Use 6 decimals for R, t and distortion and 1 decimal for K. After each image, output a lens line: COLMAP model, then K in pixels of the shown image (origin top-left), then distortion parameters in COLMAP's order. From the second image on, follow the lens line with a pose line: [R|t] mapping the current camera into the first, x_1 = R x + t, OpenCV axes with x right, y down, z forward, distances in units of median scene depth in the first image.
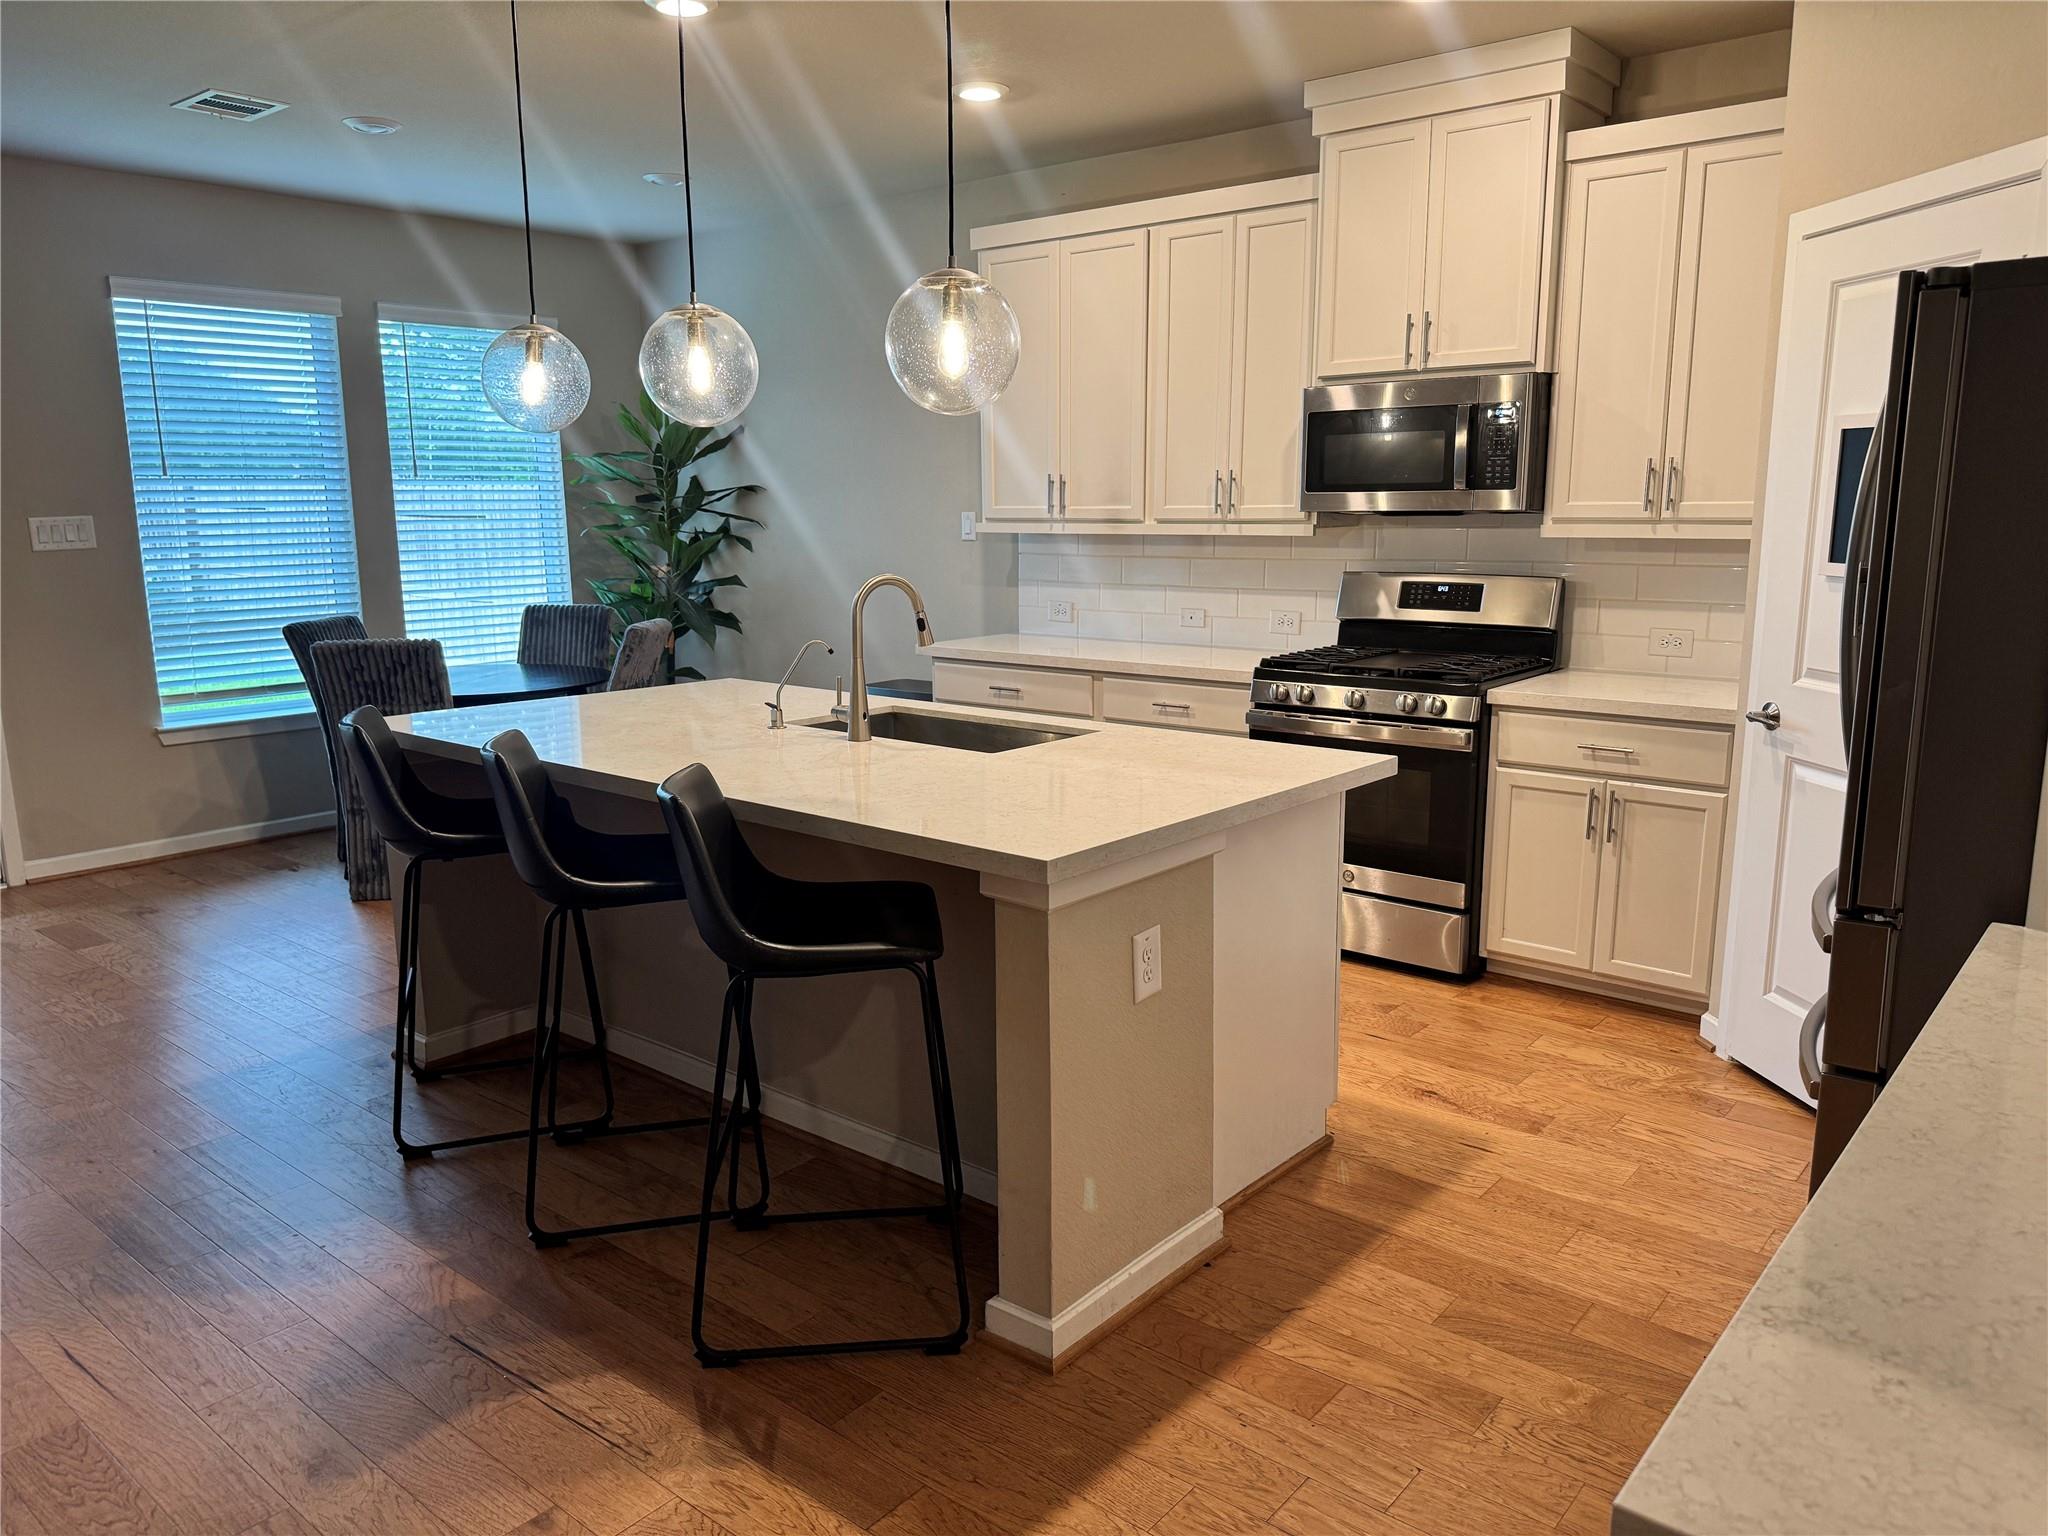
lens RADIAL K [[1459.2, 0, 1024.0], [0, 1459.2, 768.2], [0, 0, 1]] dist [0.034174, -0.001628]
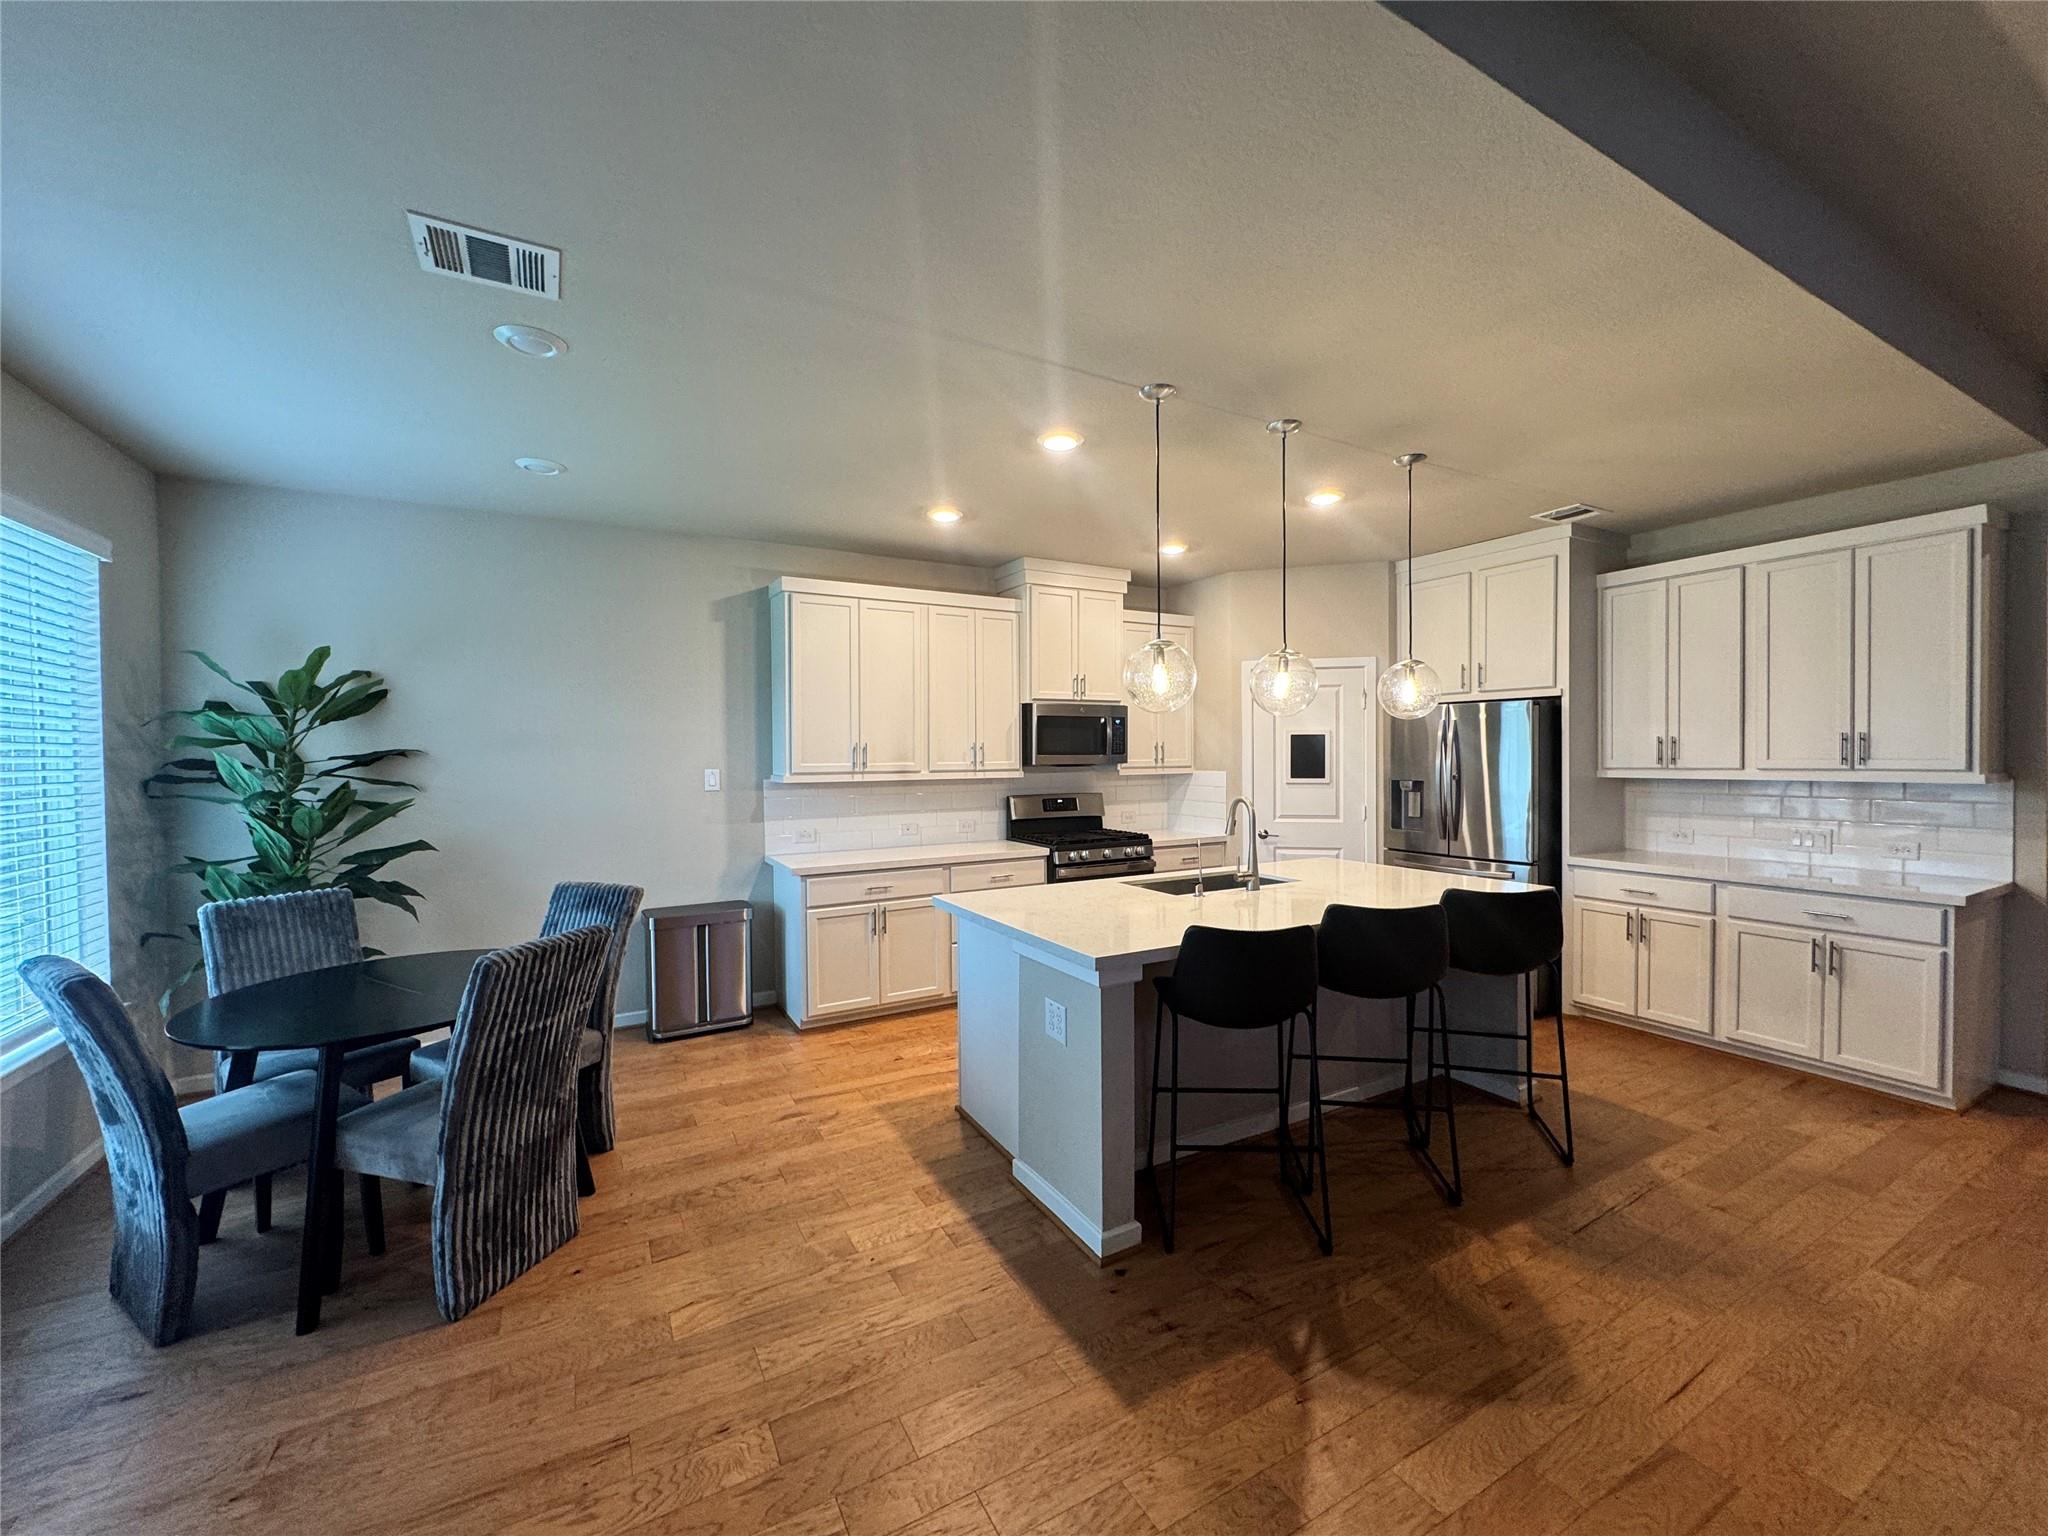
lens RADIAL K [[821.5, 0, 1021.4], [0, 821.5, 765.0], [0, 0, 1]] dist [-0.000068, 0.000012]
pose [[0.360763, -0.006961, 0.932632, -0.787192], [0.176805, 0.982350, -0.061060, -0.106194], [-0.915746, 0.186922, 0.355626, 0.598844]]
